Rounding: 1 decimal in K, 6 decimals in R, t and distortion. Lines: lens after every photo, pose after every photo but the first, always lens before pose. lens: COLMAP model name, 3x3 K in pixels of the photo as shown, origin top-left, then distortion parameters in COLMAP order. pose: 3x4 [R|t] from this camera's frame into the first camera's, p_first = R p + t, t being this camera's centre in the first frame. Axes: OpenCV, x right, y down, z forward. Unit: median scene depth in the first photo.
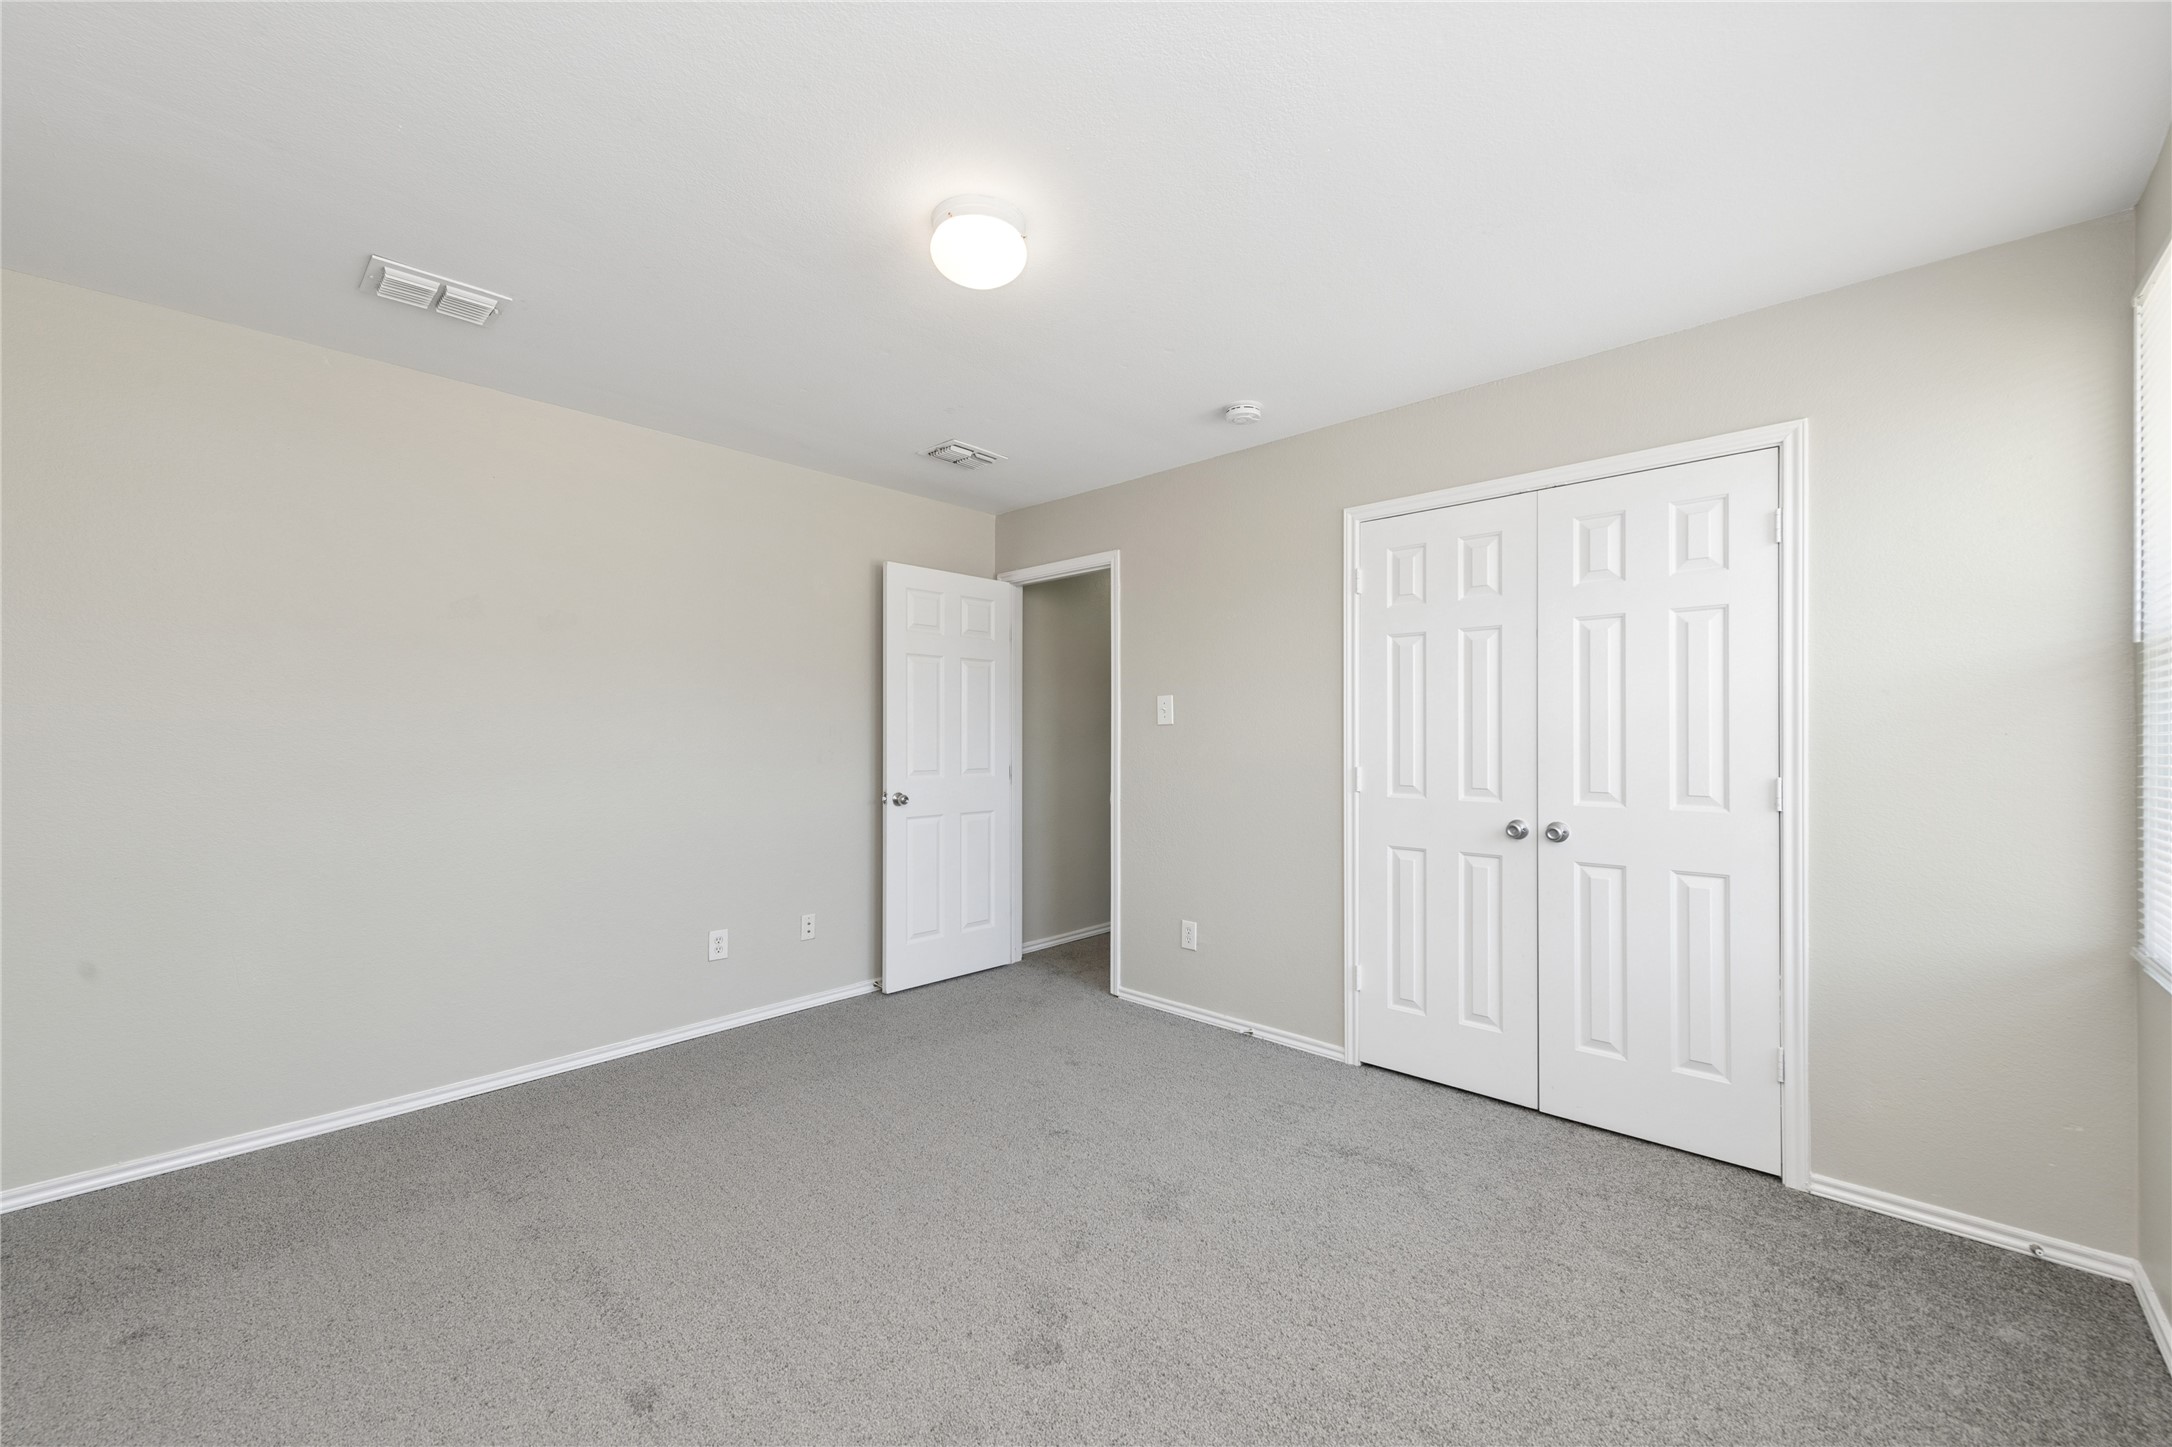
lens RADIAL K [[849.2, 0, 1083.3], [0, 849.2, 735.7], [0, 0, 1]] dist [0.021463, -0.010771]
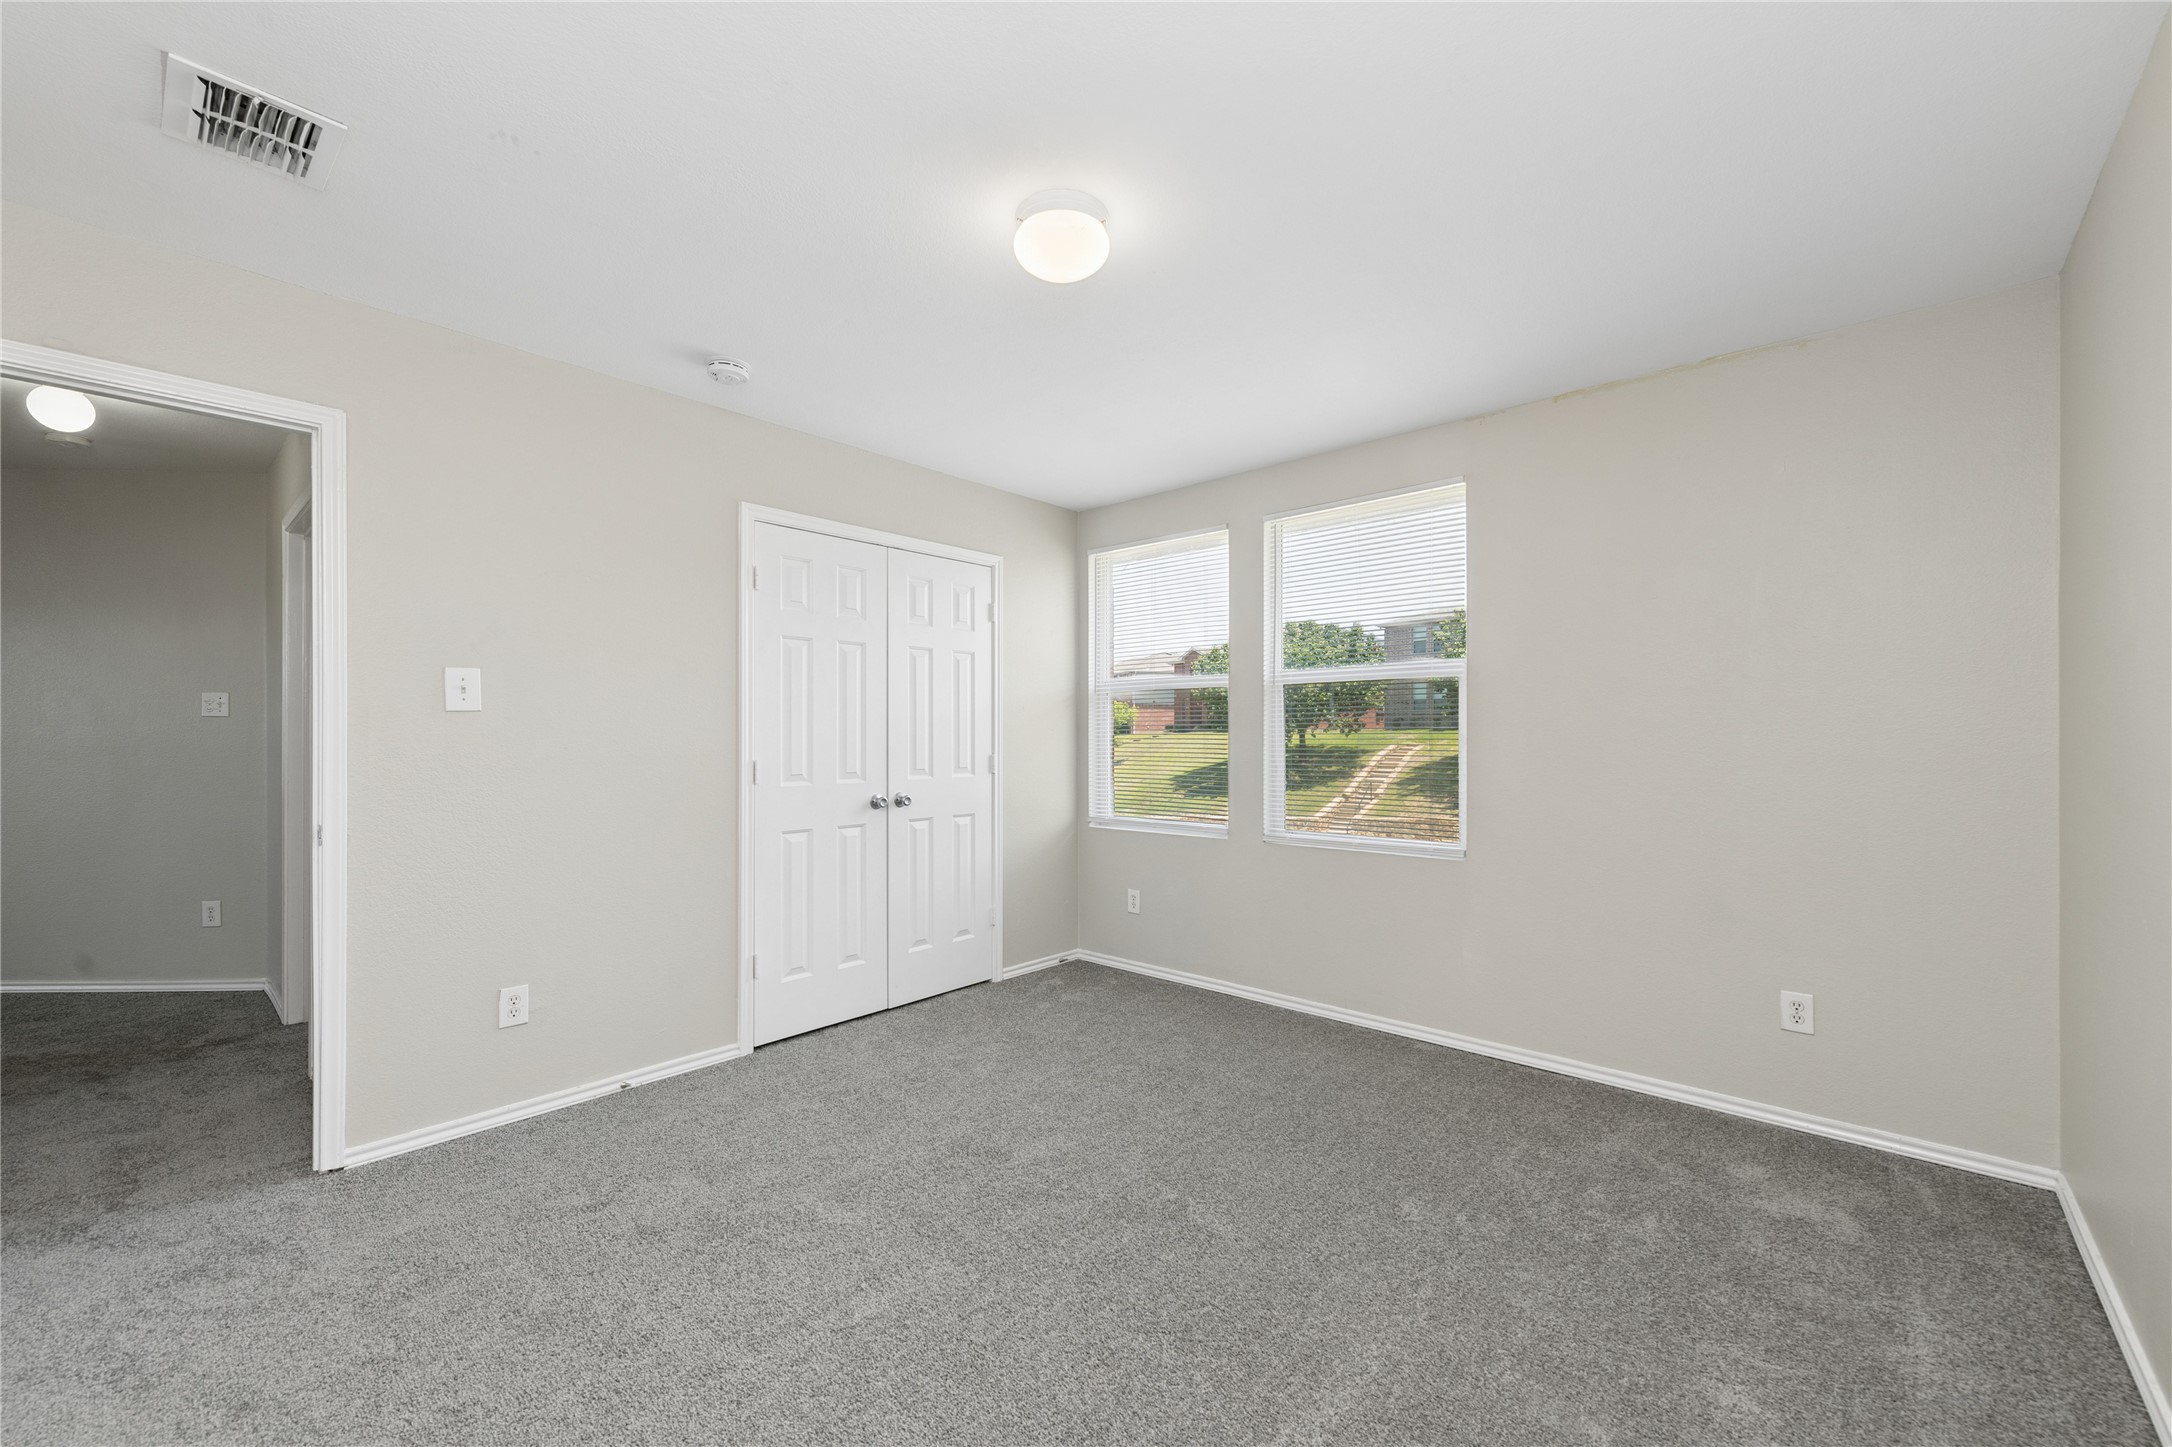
lens RADIAL K [[849.2, 0, 1083.3], [0, 849.2, 735.7], [0, 0, 1]] dist [0.021463, -0.010771]
pose [[-0.017695, 0.000635, 0.999843, -0.772177], [0.000012, 1.000000, -0.000635, 0.009962], [-0.999843, 0.000000, -0.017695, 0.682353]]
